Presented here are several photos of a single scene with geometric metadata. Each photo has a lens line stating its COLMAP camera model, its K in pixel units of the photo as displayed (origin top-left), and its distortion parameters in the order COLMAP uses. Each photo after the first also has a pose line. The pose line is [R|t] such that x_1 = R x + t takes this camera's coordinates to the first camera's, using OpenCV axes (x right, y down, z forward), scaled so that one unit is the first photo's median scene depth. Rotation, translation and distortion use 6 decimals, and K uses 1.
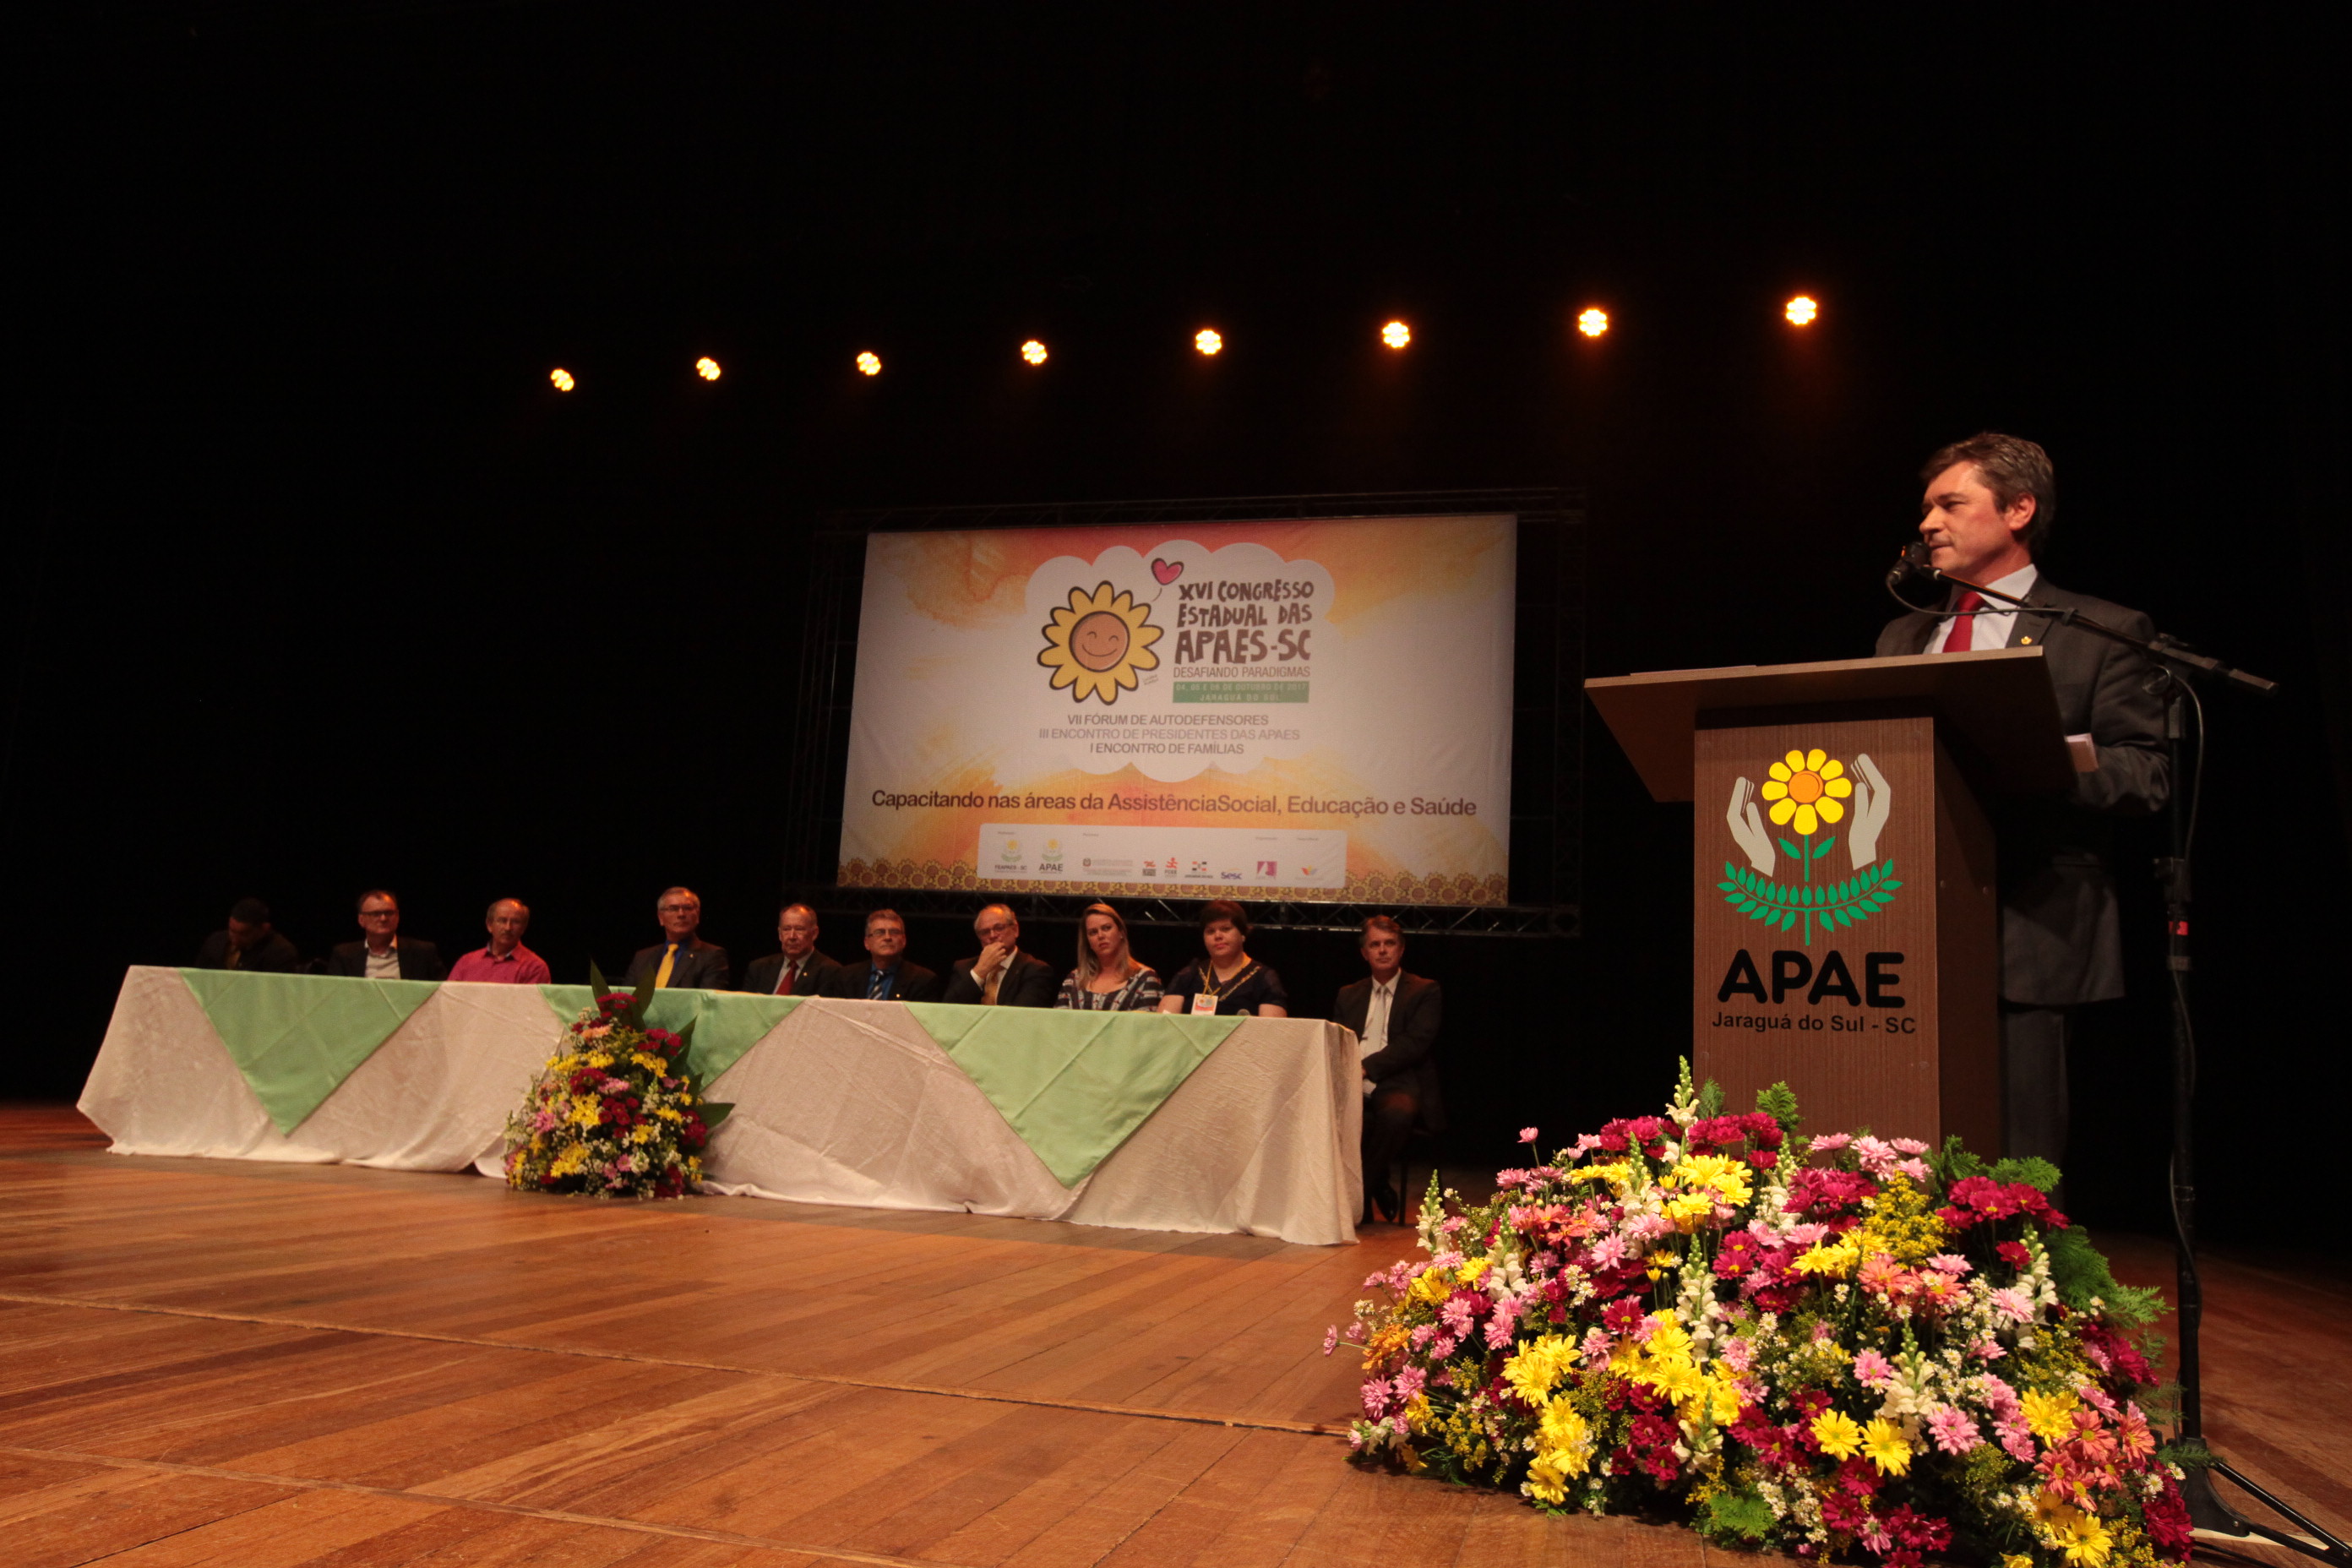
lens RADIAL K [[1720.9, 0, 1183.7], [0, 1720.9, 789.3], [0, 0, 1]] dist [-0.028458, 0.074644]
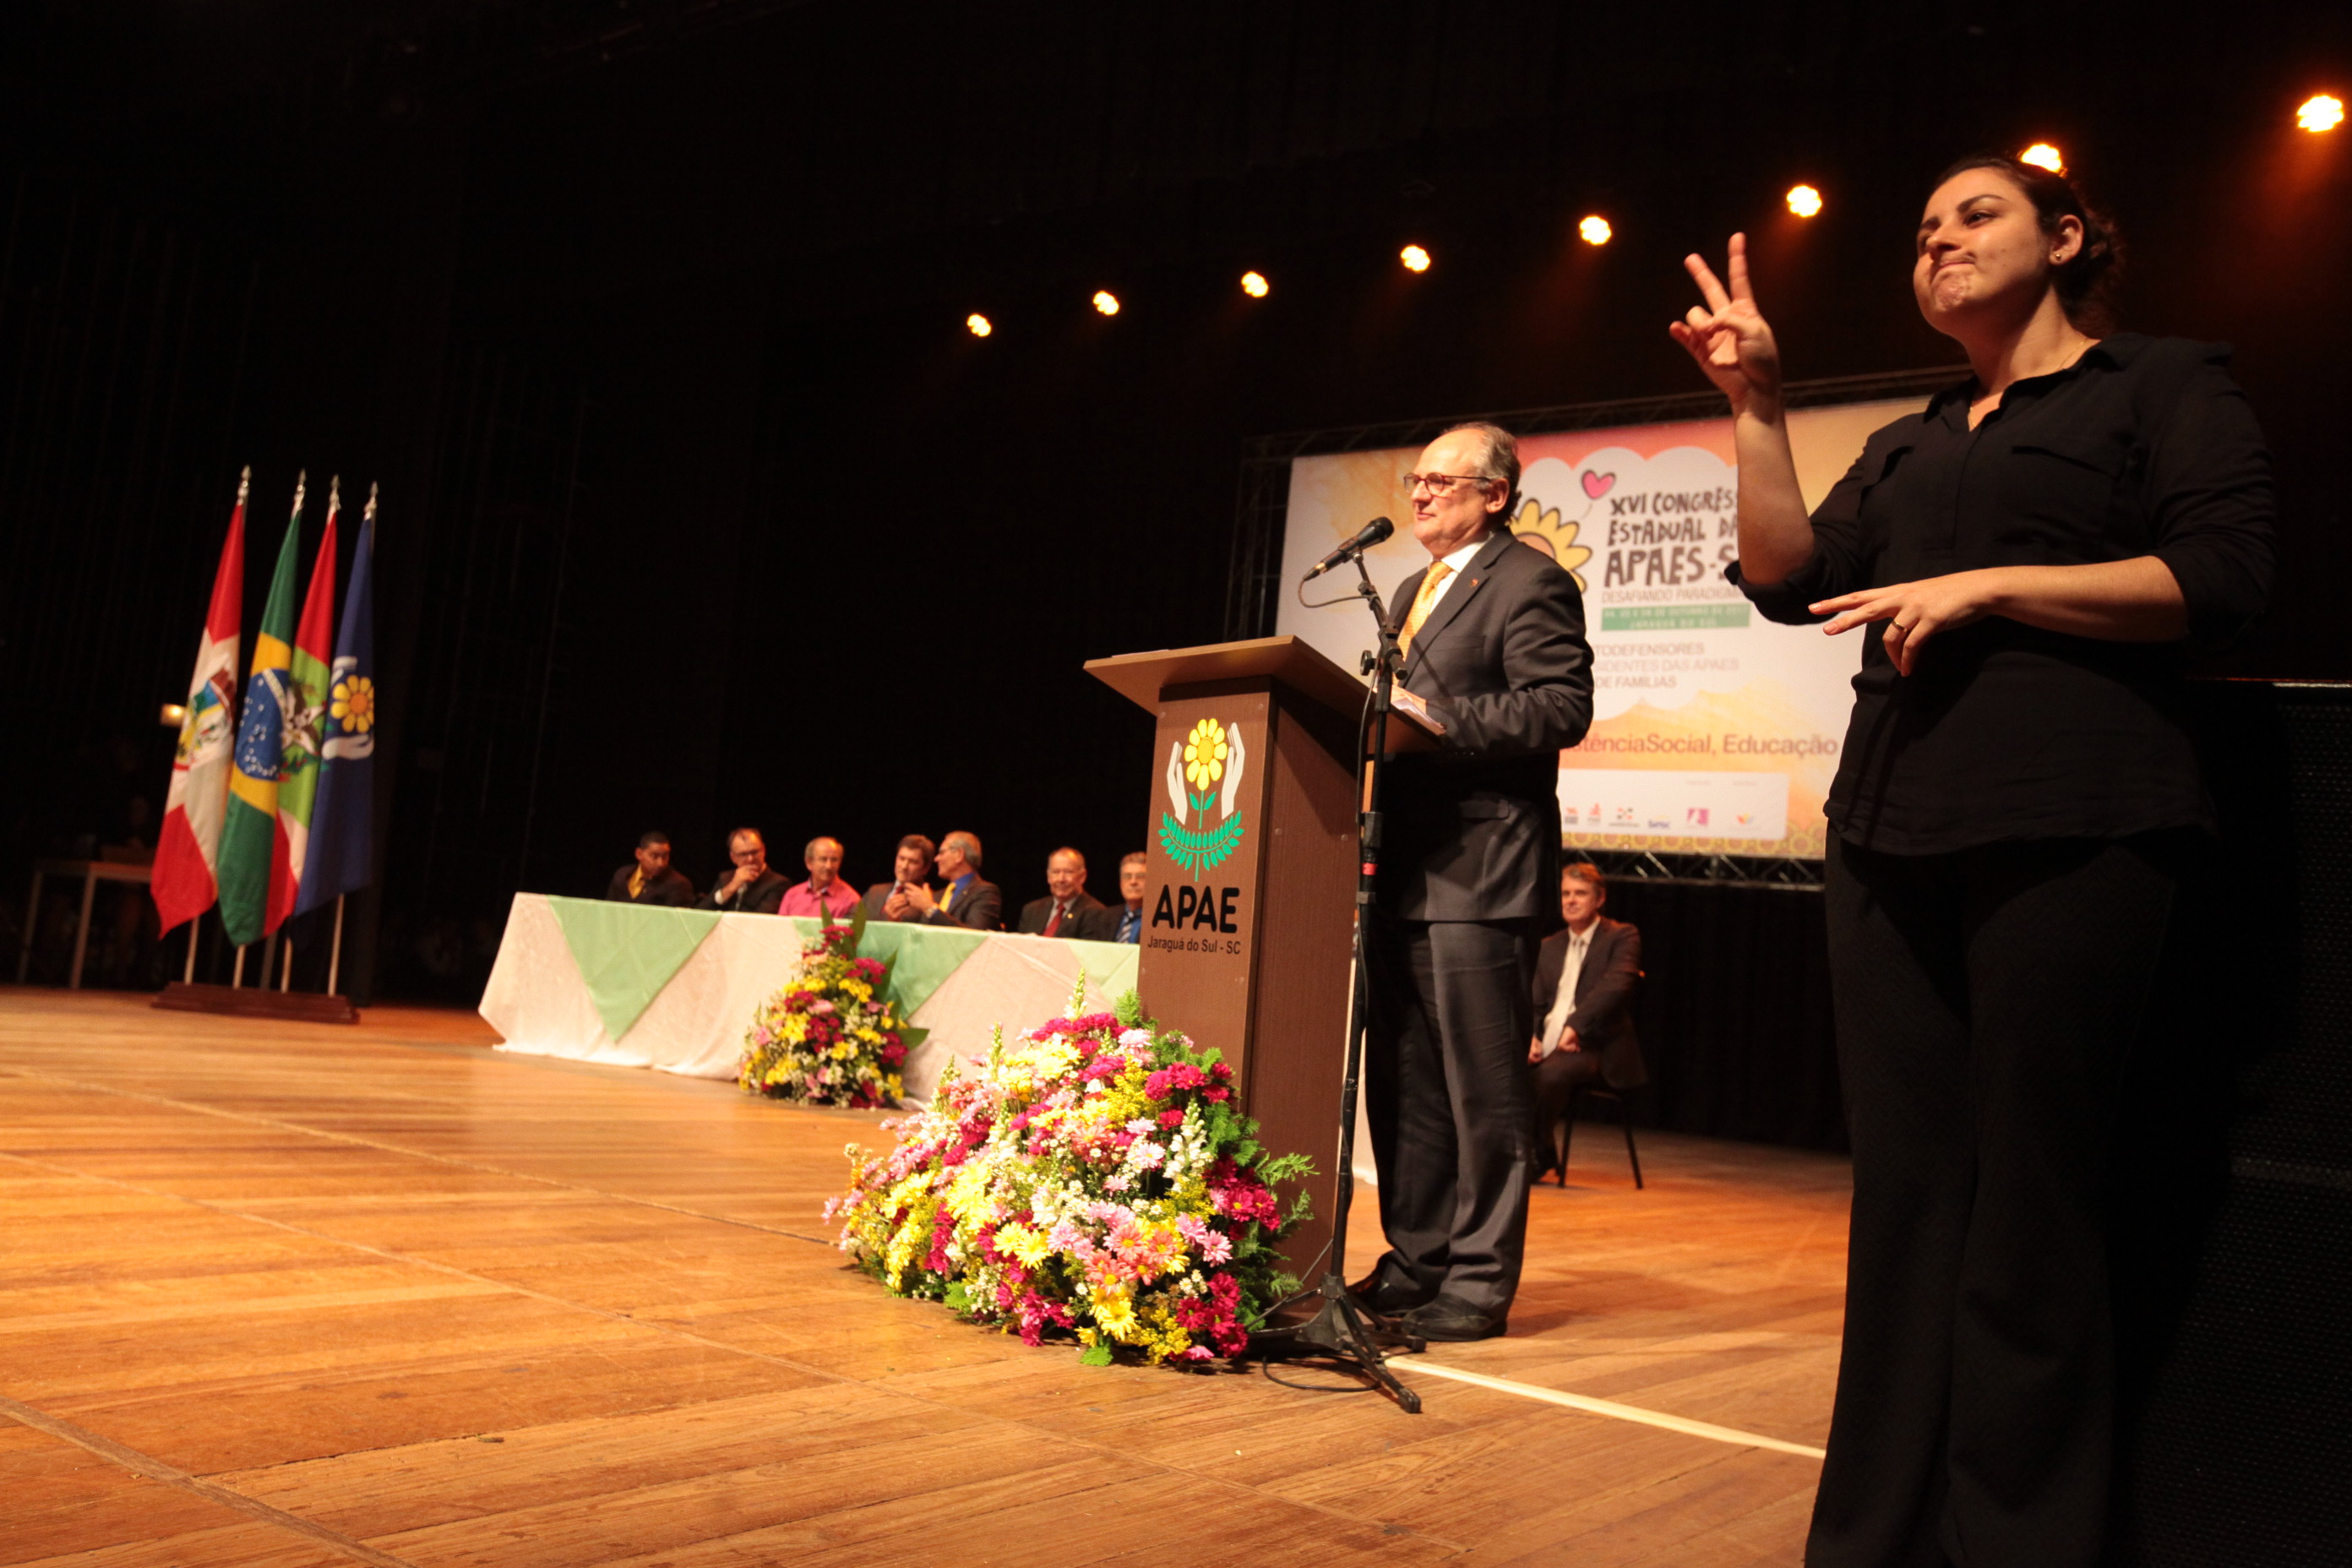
lens RADIAL K [[2031.8, 0, 1183.0], [0, 2031.8, 795.4], [0, 0, 1]] dist [-0.001419, 0.008181]
pose [[0.931037, 0.001984, -0.364920, 0.351167], [0.011383, 0.999341, 0.034475, -0.007682], [0.364748, -0.036251, 0.930400, -0.133860]]
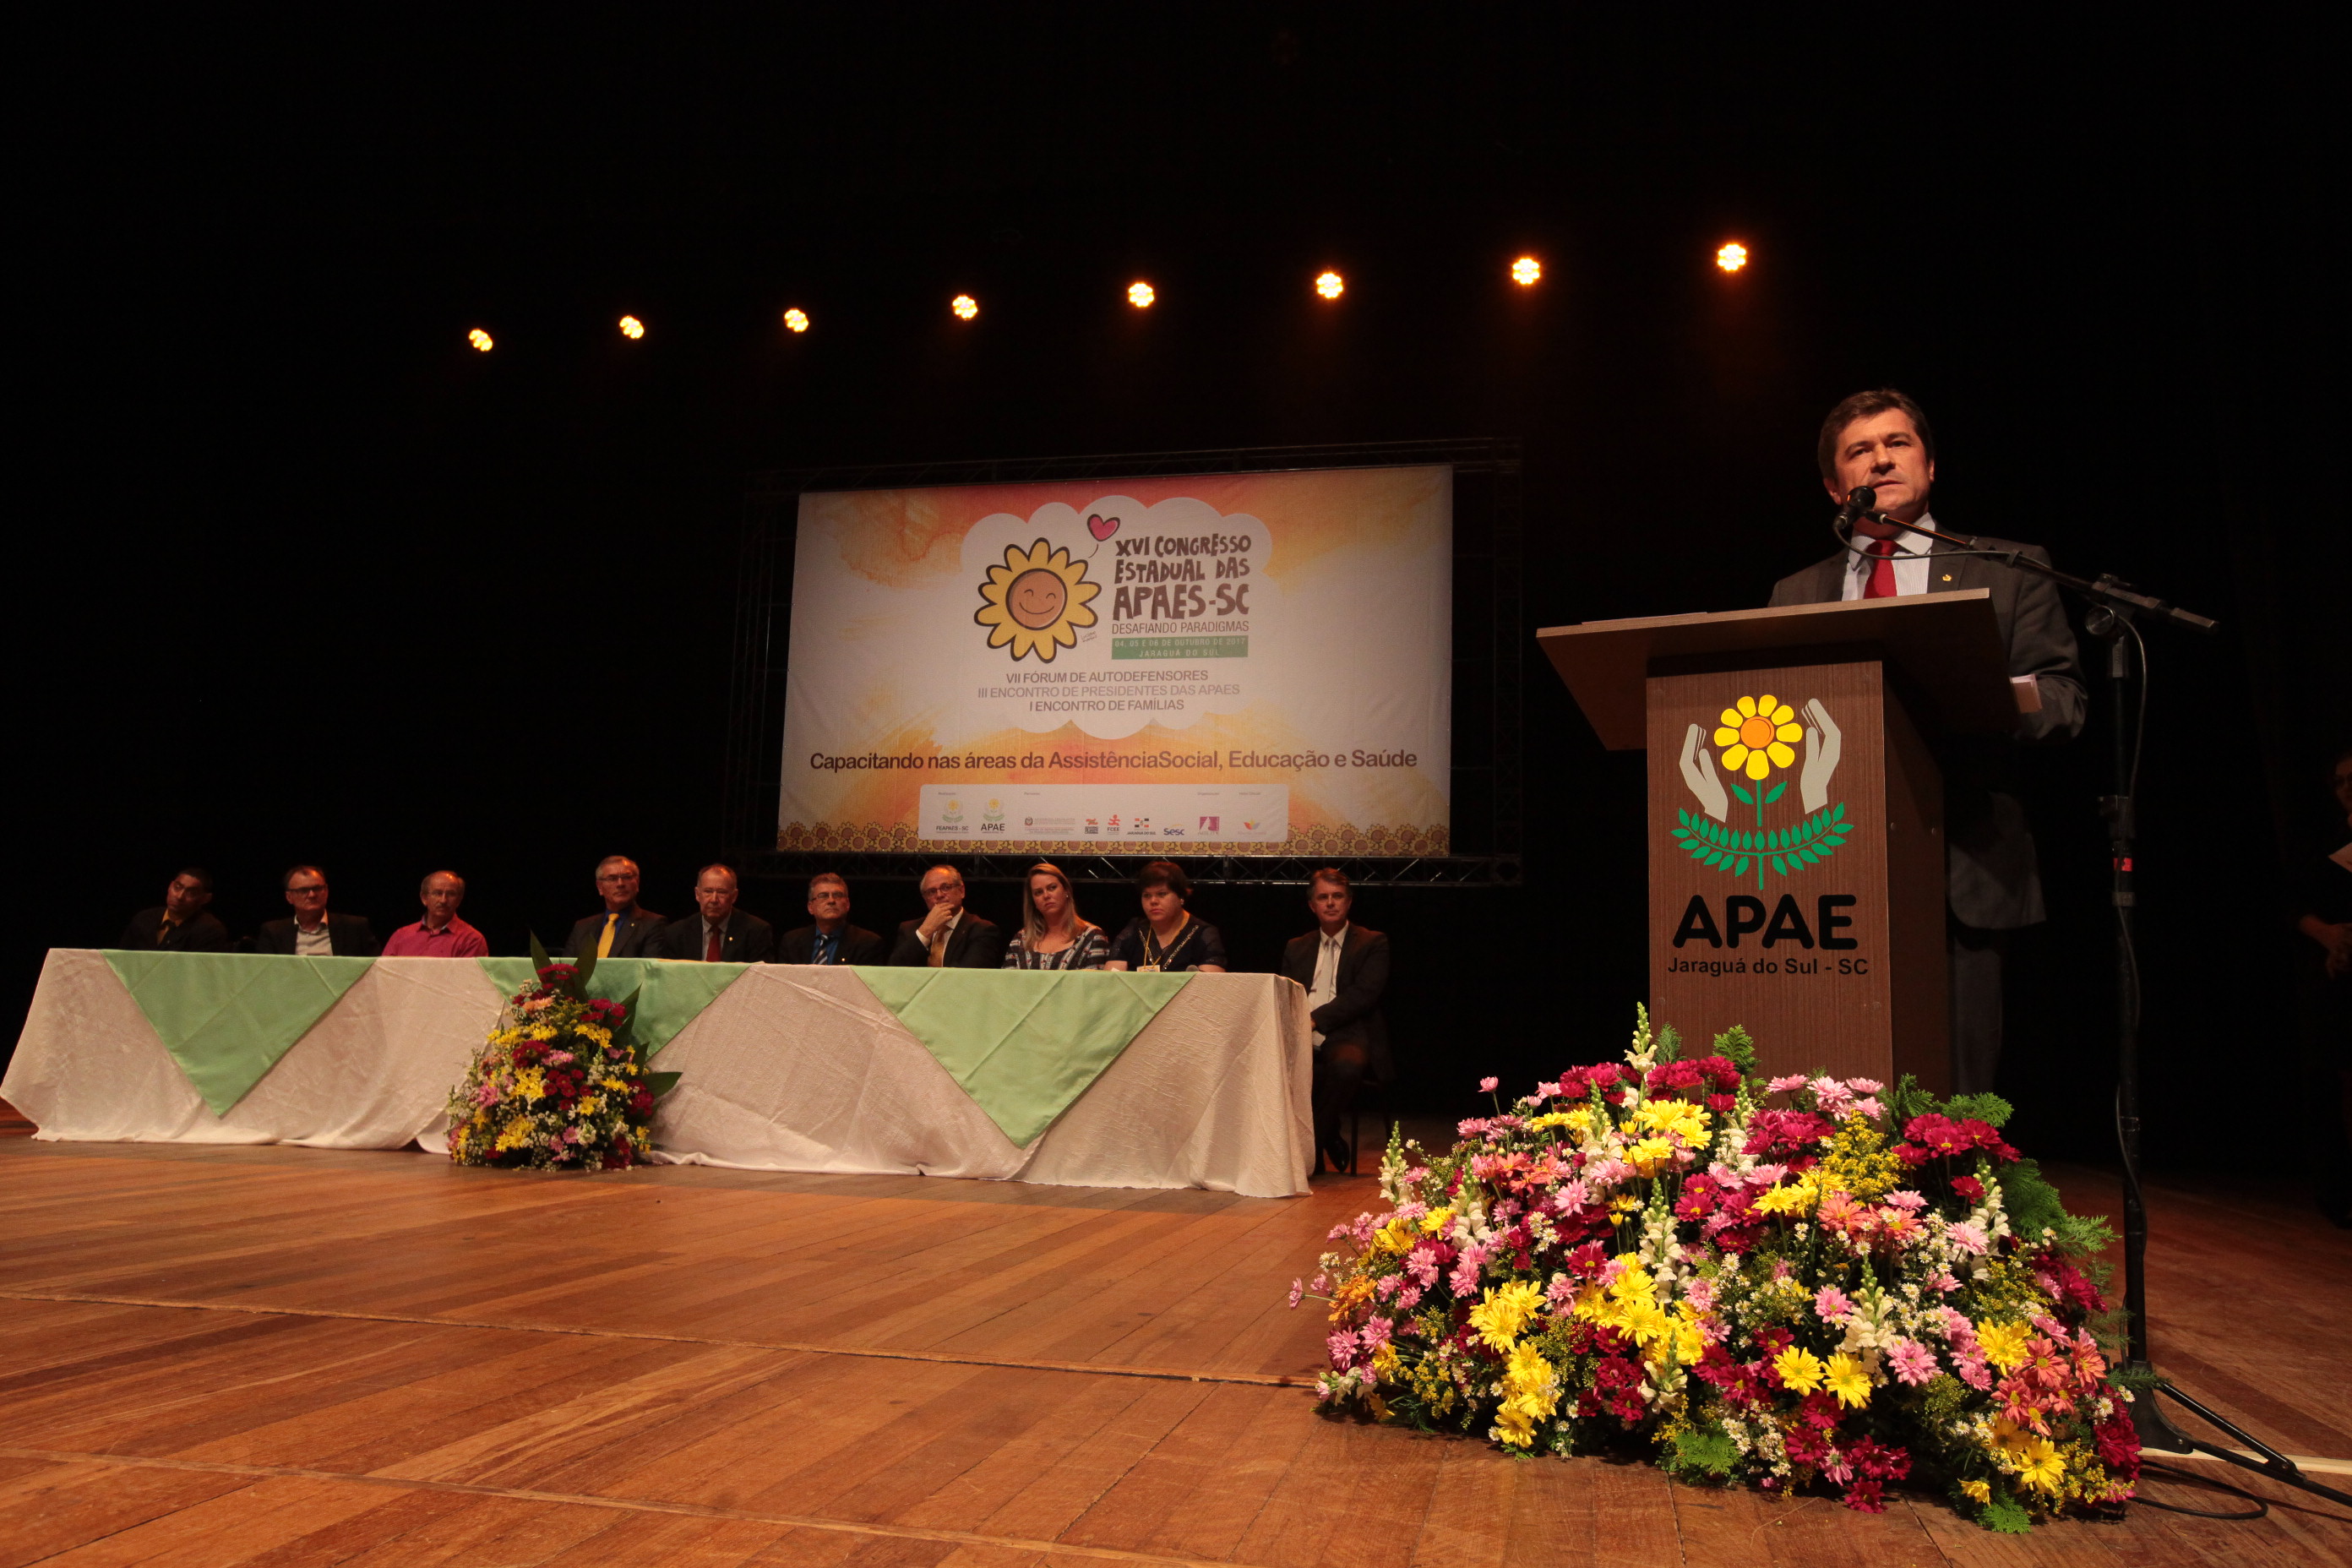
lens RADIAL K [[1720.9, 0, 1185.1], [0, 1720.9, 790.0], [0, 0, 1]] dist [-0.028458, 0.074644]
pose [[0.999118, -0.020379, 0.036715, -0.004051], [0.019423, 0.999468, 0.026201, -0.000212], [-0.037229, -0.025465, 0.998982, 0.002907]]
